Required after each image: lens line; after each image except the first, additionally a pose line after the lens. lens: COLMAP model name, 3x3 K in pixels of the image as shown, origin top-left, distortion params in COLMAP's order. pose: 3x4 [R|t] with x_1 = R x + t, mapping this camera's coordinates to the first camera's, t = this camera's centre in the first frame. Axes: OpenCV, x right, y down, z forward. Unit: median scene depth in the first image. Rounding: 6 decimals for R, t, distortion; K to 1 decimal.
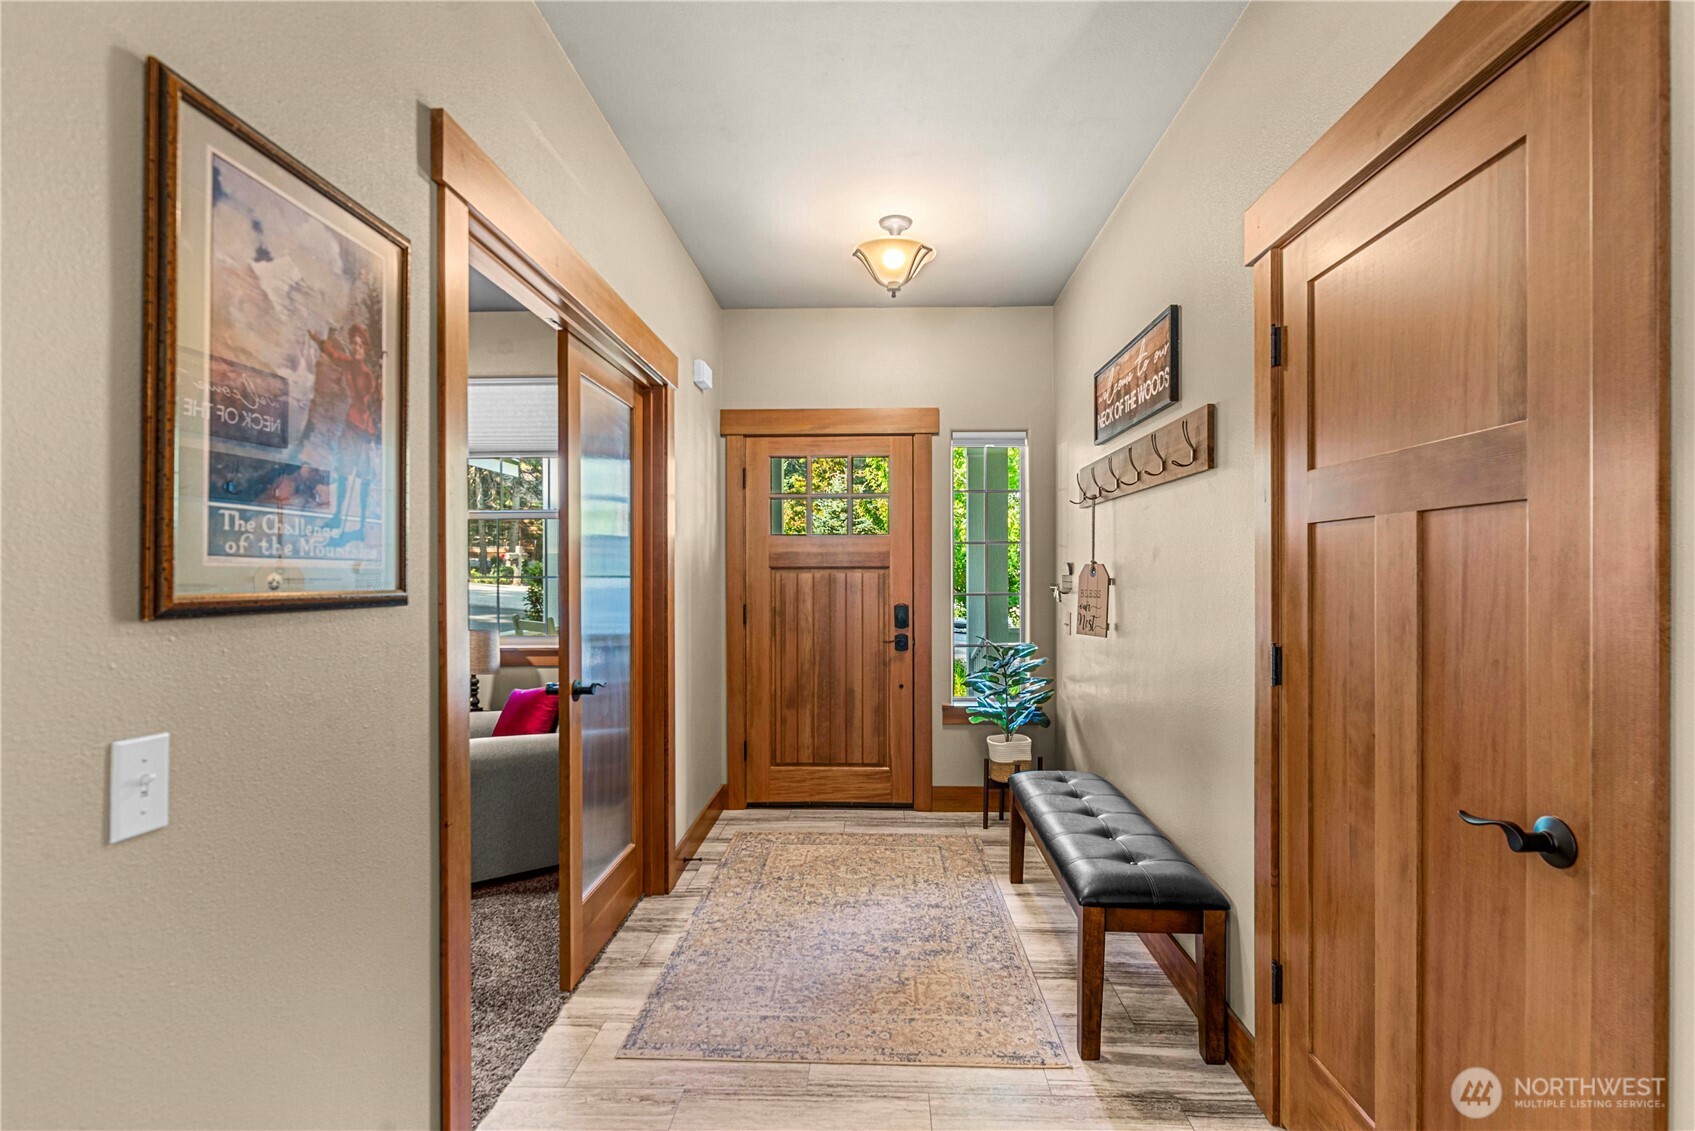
lens RADIAL K [[816.3, 0, 848.0], [0, 816.3, 561.9], [0, 0, 1]] dist [0.000779, 0.000014]
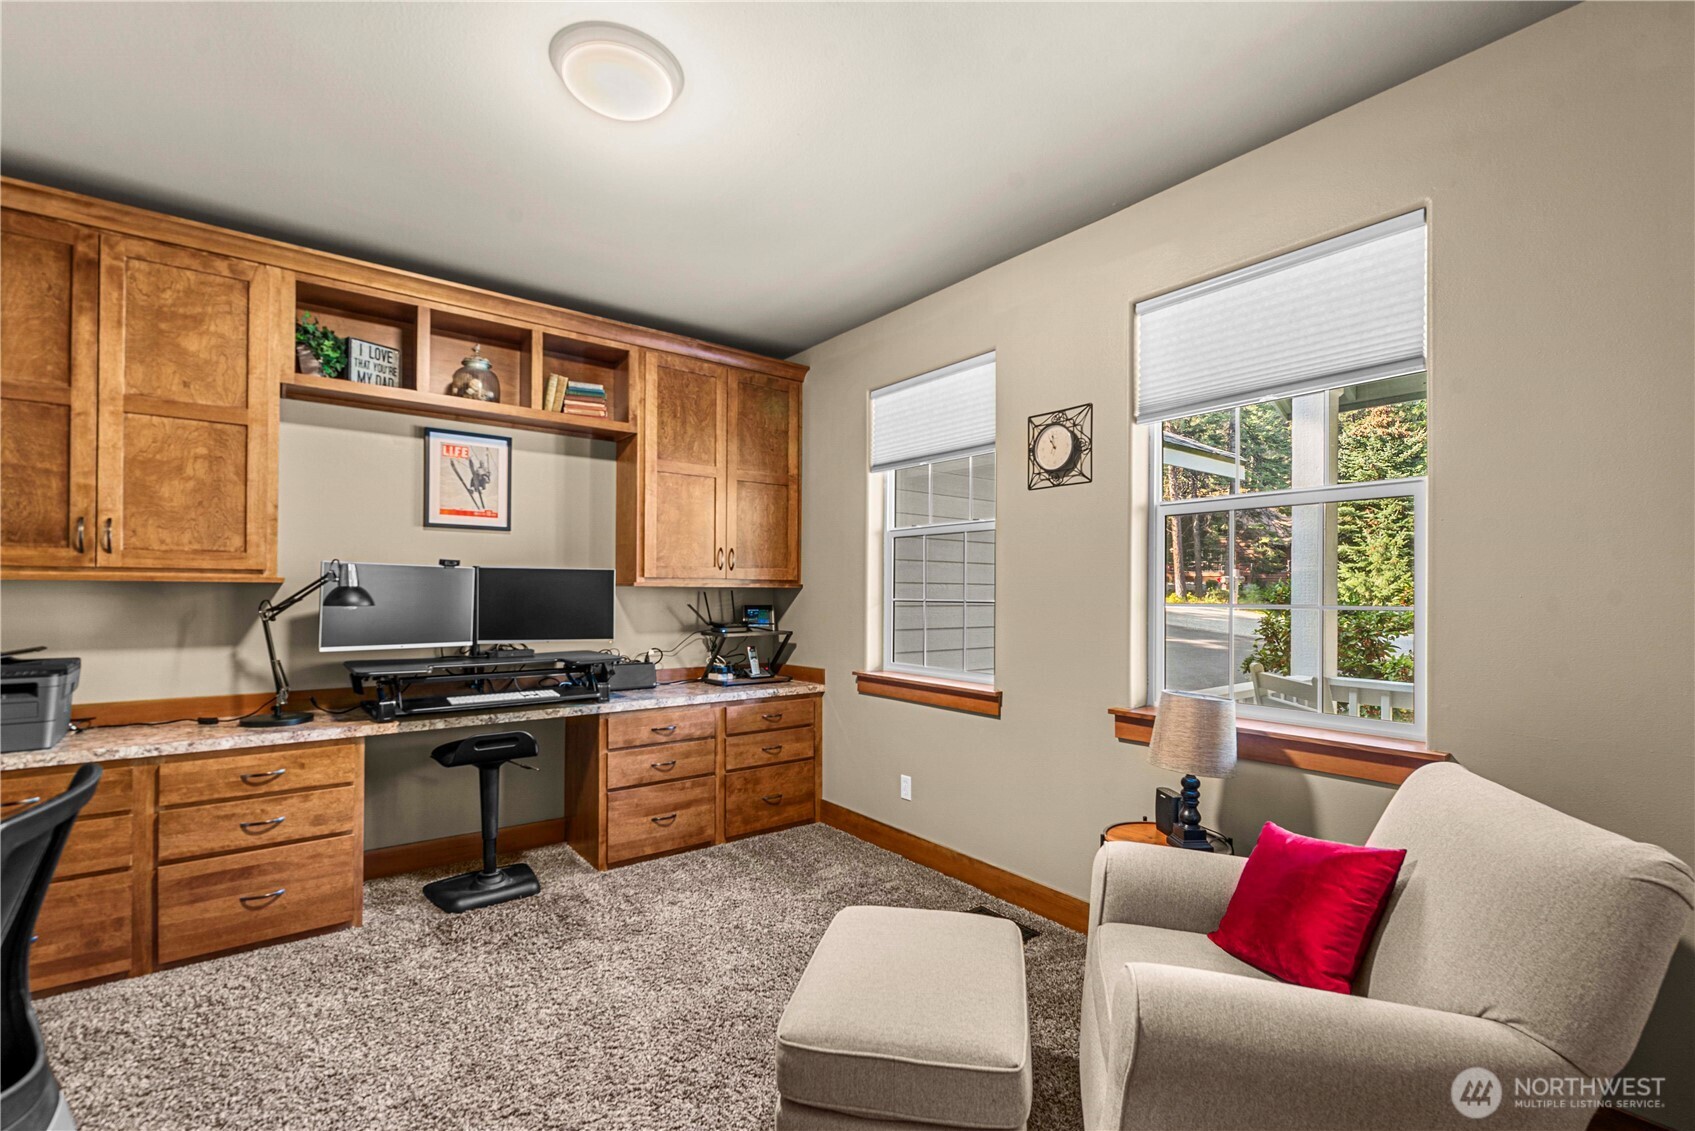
lens RADIAL K [[737.4, 0, 845.5], [0, 737.4, 576.1], [0, 0, 1]] dist [0.005082, 0.000511]
pose [[0.647873, 0.000494, -0.761748, -0.153363], [-0.009801, 0.999922, -0.007687, 0.001726], [0.761685, 0.012445, 0.647828, 0.331599]]
